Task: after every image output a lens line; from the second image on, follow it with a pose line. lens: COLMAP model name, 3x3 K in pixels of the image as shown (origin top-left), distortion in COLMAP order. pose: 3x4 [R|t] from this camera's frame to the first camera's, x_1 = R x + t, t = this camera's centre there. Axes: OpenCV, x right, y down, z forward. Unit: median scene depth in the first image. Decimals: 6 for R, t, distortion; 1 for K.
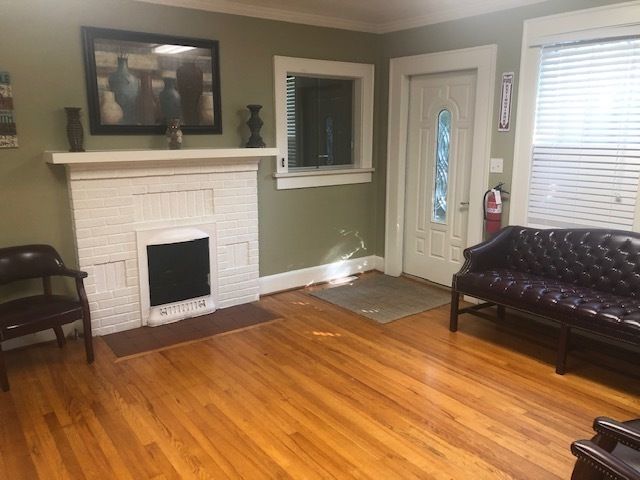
lens RADIAL K [[521.9, 0, 320.7], [0, 521.9, 238.5], [0, 0, 1]] dist [-0.004734, 0.000713]
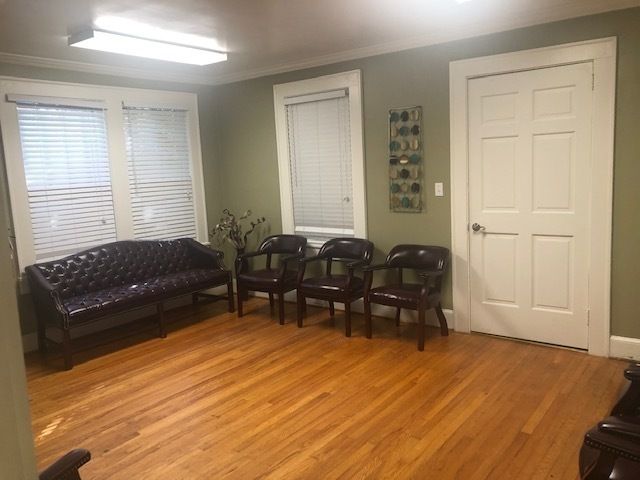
lens RADIAL K [[521.9, 0, 320.4], [0, 521.9, 240.0], [0, 0, 1]] dist [-0.004734, 0.000713]
pose [[-0.276028, -0.136660, 0.951385, -0.929601], [0.238320, 0.949198, 0.205490, -0.177565], [-0.931135, 0.283455, -0.229436, 0.793299]]
